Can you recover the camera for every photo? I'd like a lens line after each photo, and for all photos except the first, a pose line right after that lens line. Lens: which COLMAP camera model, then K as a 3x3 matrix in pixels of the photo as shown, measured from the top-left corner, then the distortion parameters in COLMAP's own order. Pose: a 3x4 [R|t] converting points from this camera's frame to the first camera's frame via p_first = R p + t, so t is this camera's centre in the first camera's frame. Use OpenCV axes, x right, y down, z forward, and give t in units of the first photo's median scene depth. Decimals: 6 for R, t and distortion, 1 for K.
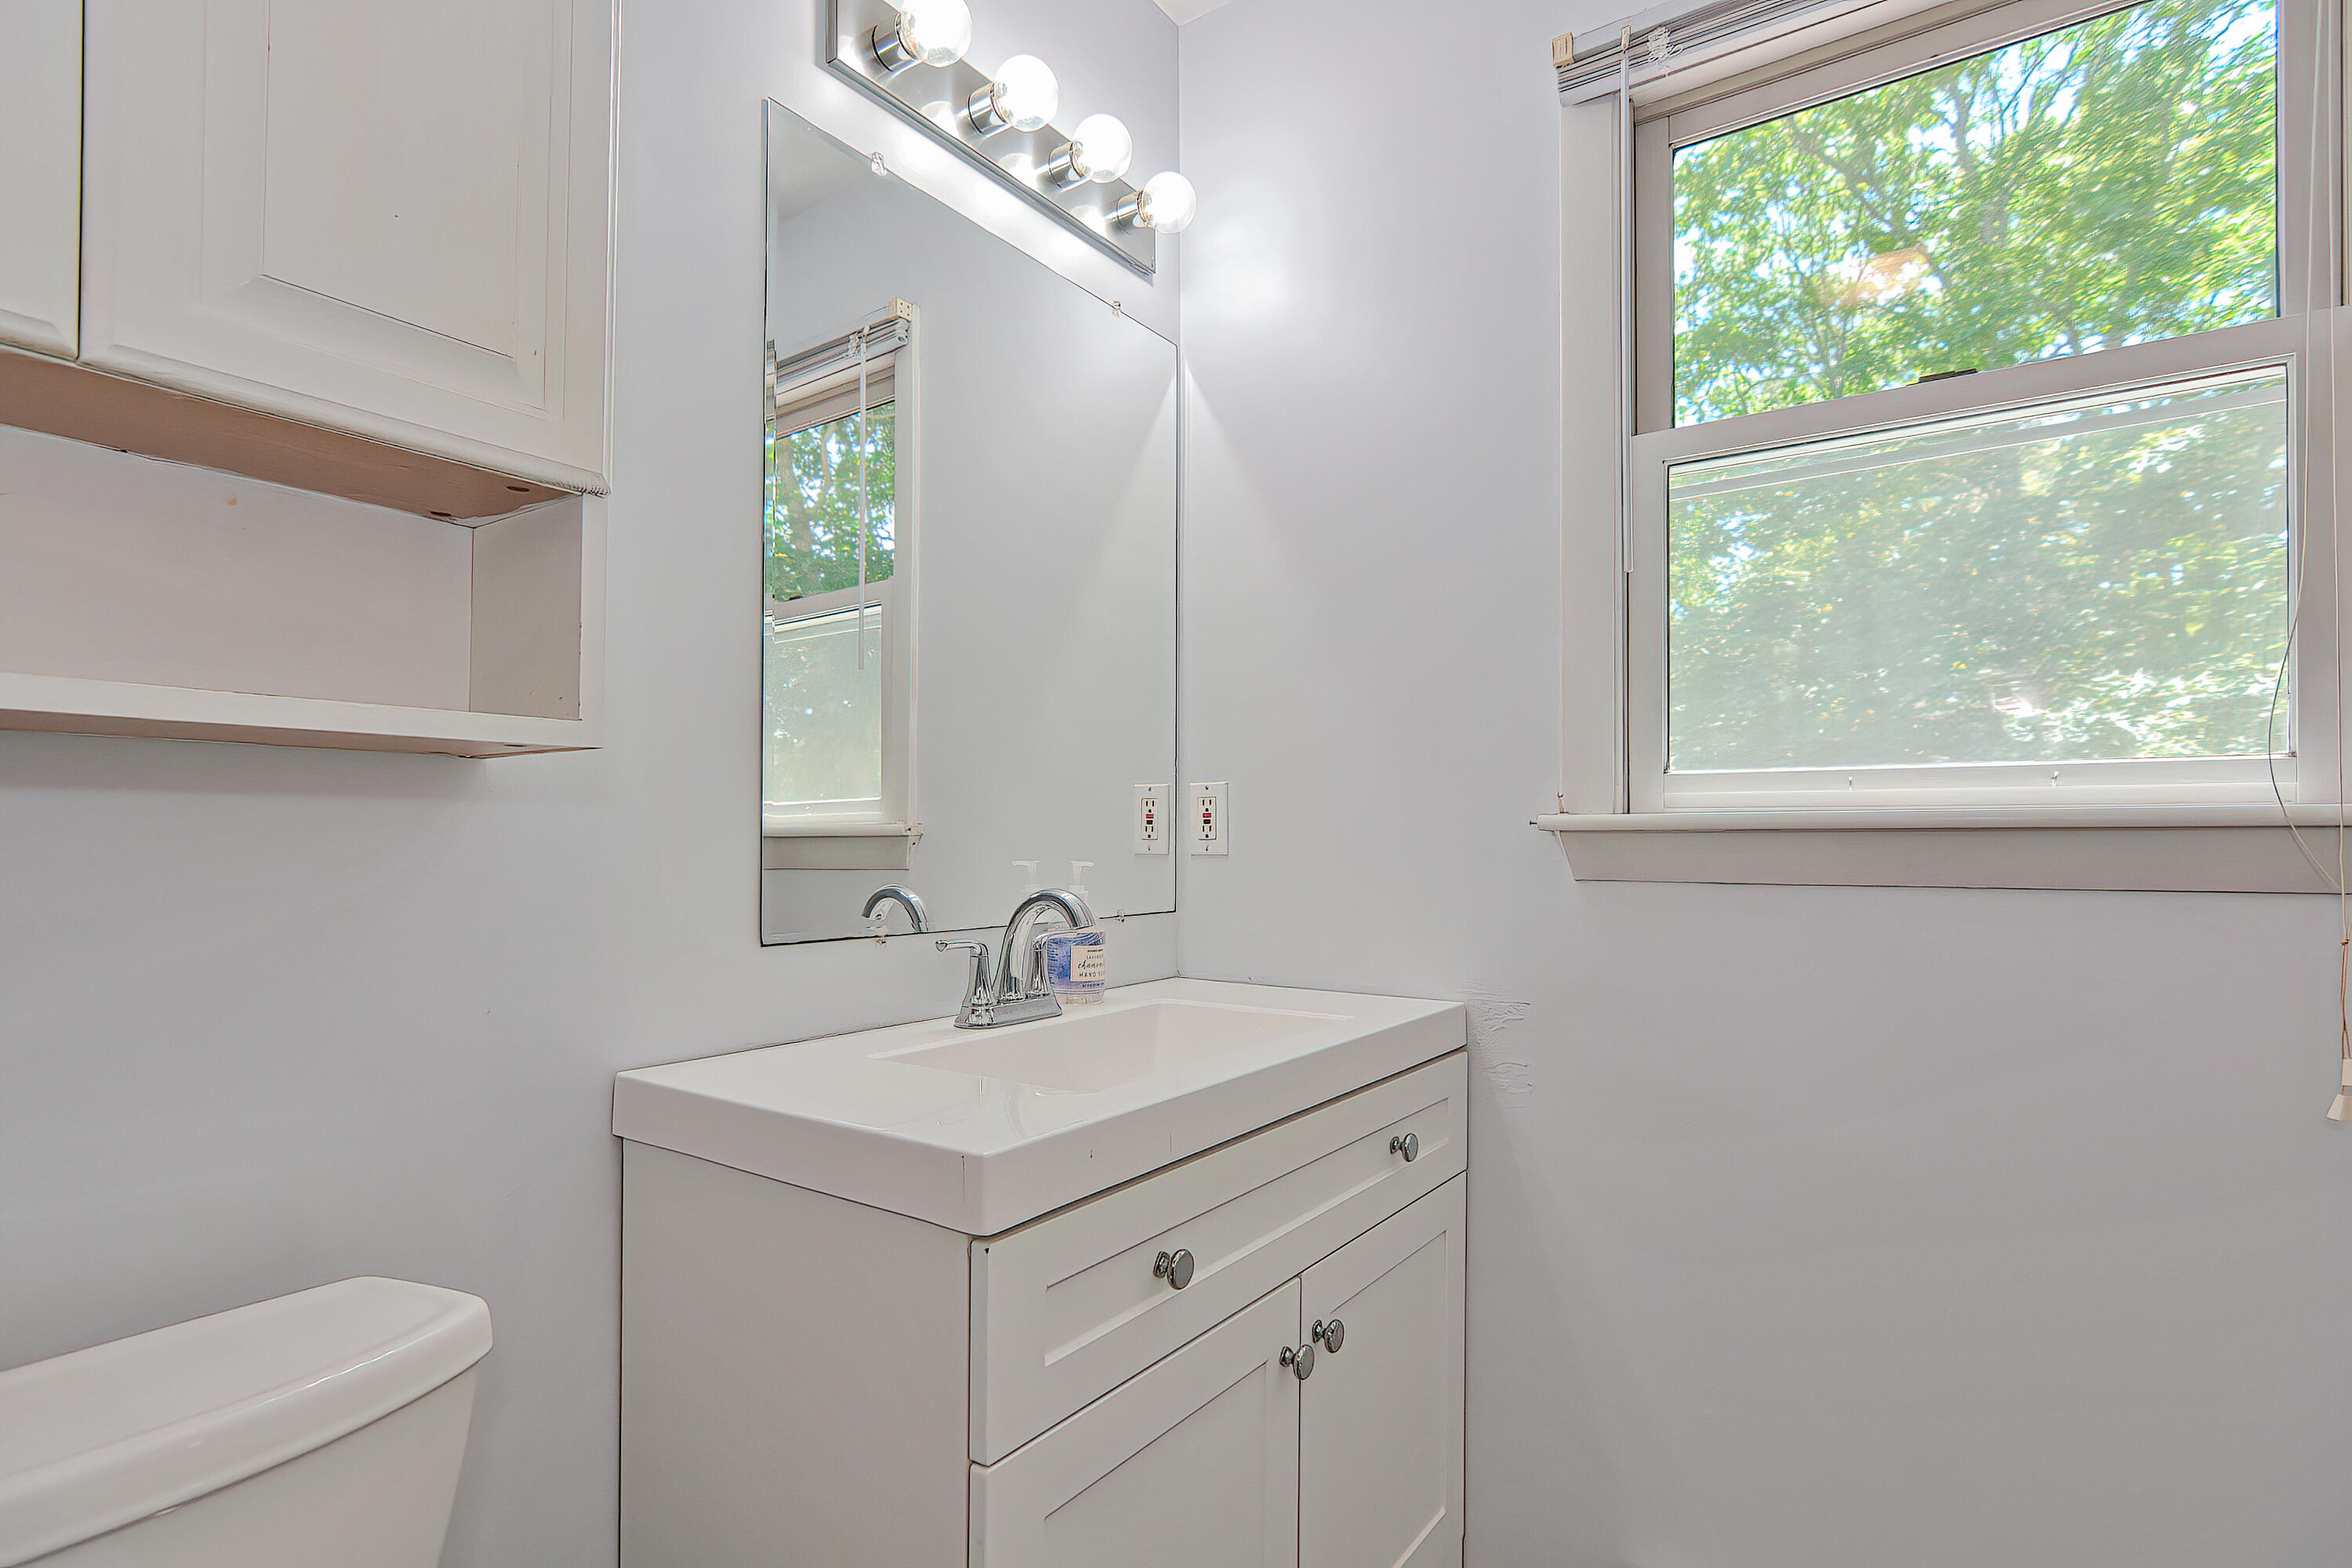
lens RADIAL K [[1175.8, 0, 1200.3], [0, 1175.8, 813.1], [0, 0, 1]] dist [-0.022169, 0.010607]
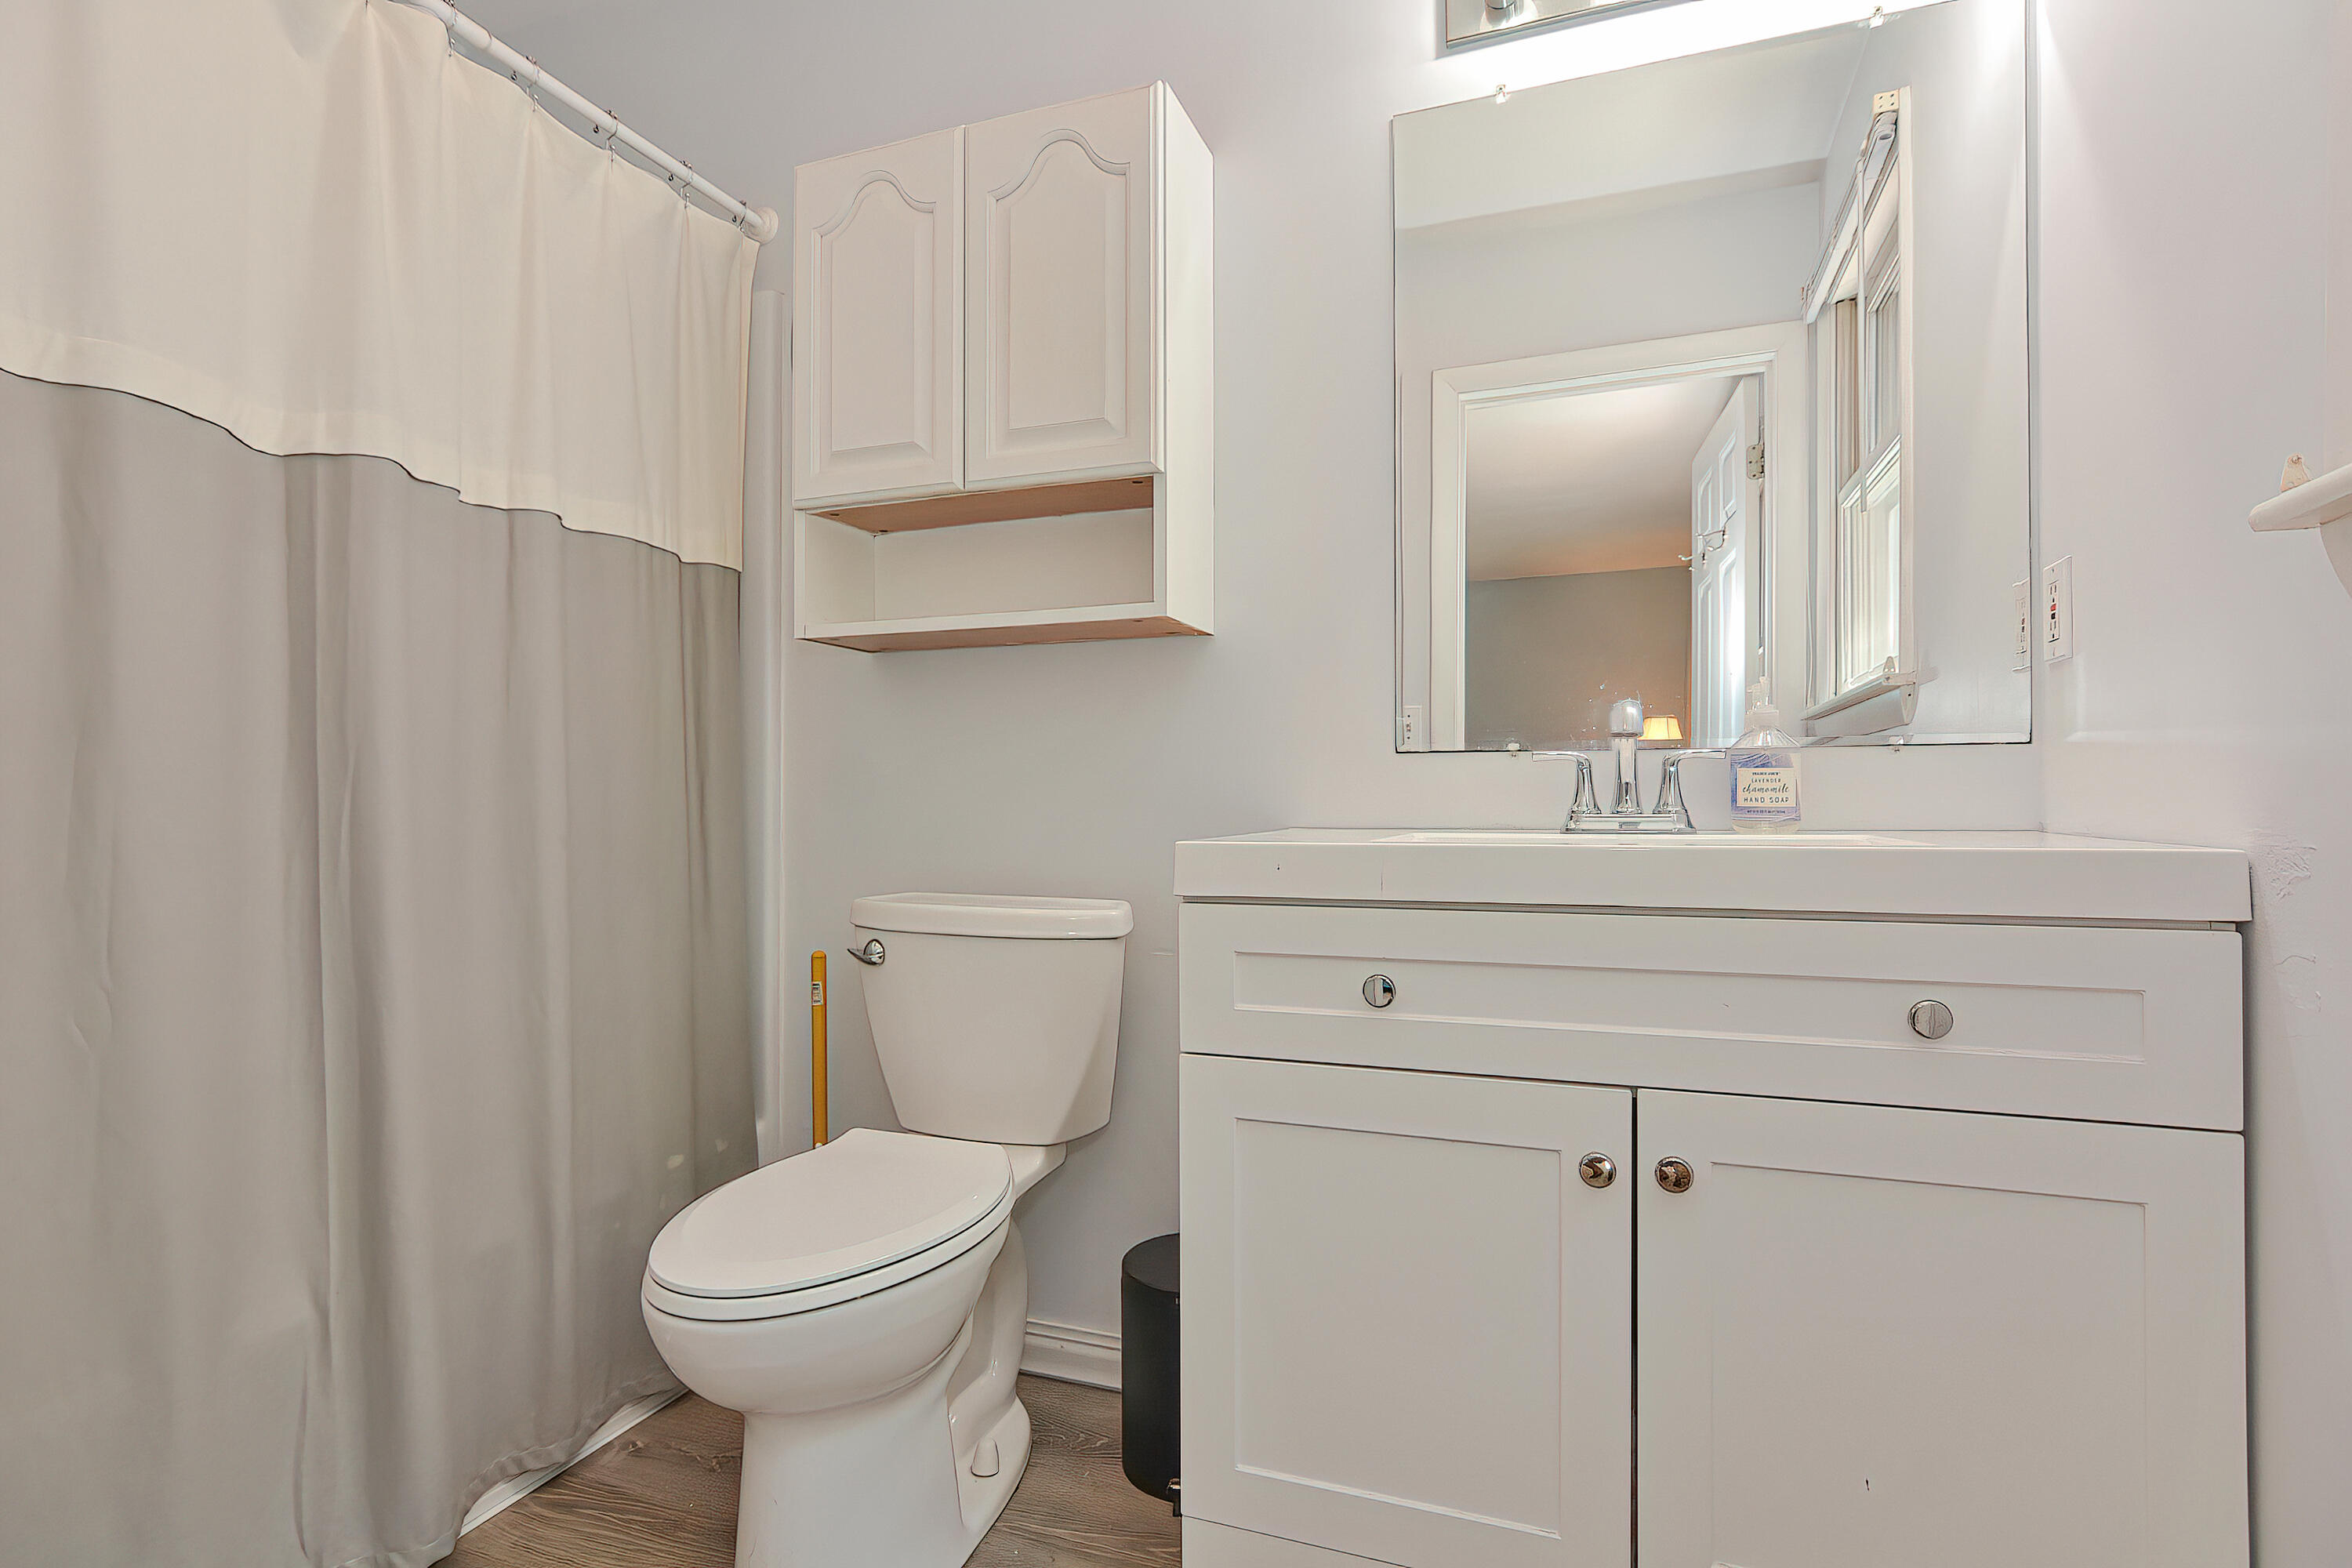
lens RADIAL K [[1175.8, 0, 1200.3], [0, 1175.8, 813.1], [0, 0, 1]] dist [-0.022169, 0.010607]
pose [[0.216713, 0.006121, -0.976216, 0.897119], [0.022503, 0.999683, 0.011264, 0.162673], [0.975976, -0.024409, 0.216506, 0.481656]]
